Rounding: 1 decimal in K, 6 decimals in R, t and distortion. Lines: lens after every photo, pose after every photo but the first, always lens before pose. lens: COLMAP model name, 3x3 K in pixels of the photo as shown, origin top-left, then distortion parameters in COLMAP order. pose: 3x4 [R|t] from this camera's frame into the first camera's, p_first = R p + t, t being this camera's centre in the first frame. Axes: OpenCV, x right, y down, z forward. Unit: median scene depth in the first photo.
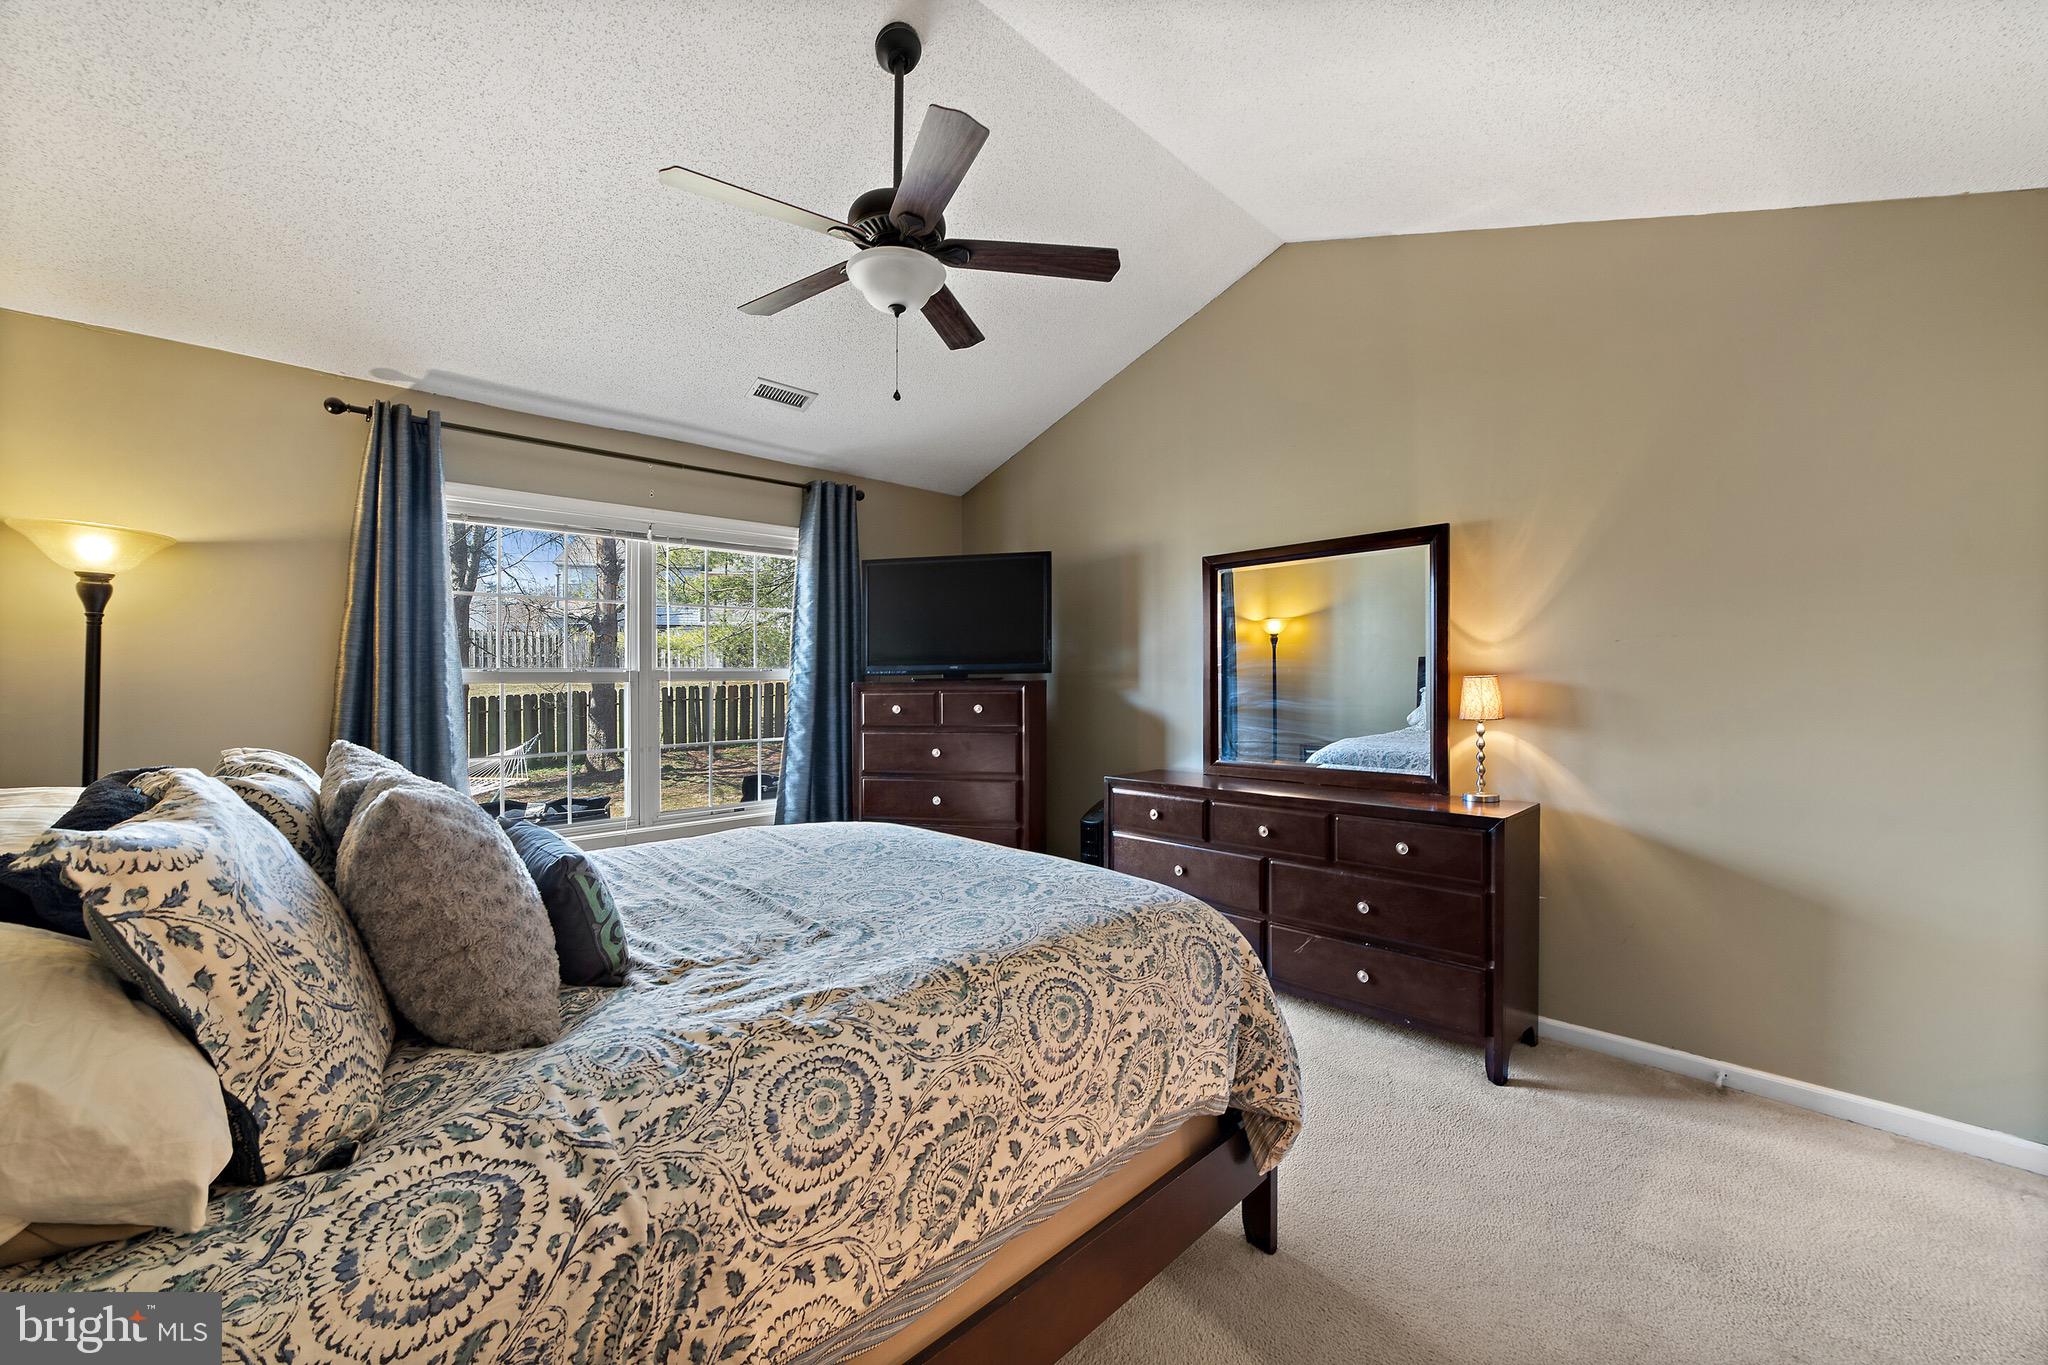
lens RADIAL K [[800.1, 0, 1013.3], [0, 800.1, 681.2], [0, 0, 1]] dist [-0.027503, 0.010858]
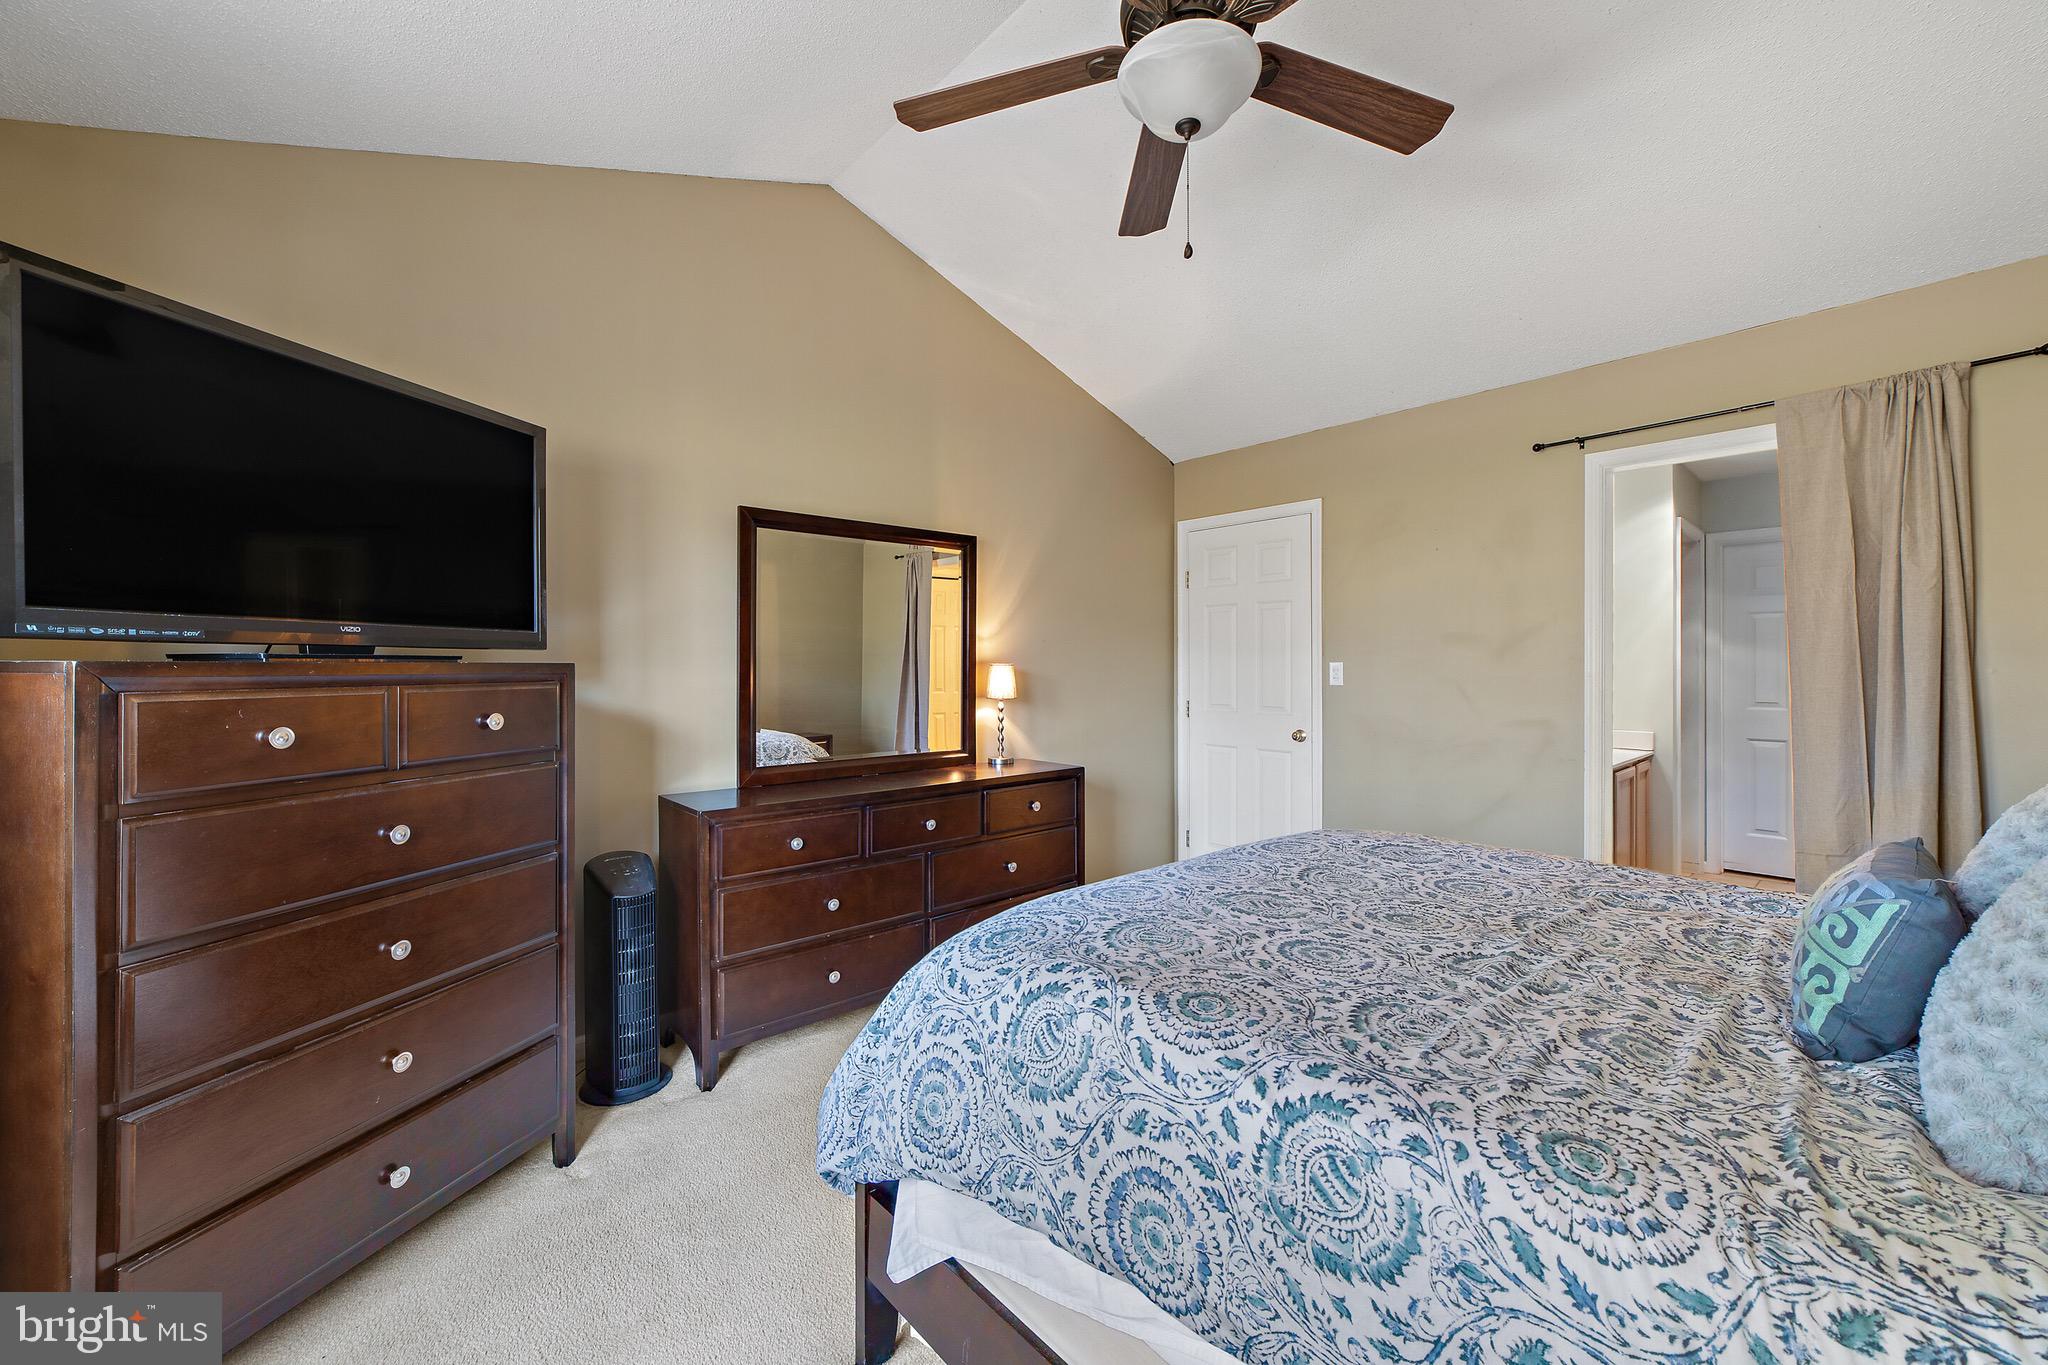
lens RADIAL K [[800.1, 0, 1013.3], [0, 800.1, 681.2], [0, 0, 1]] dist [-0.027503, 0.010858]
pose [[0.063626, -0.003826, 0.997966, -0.626001], [0.009385, 0.999951, 0.003235, 0.015513], [-0.997930, 0.009160, 0.063659, 0.844876]]
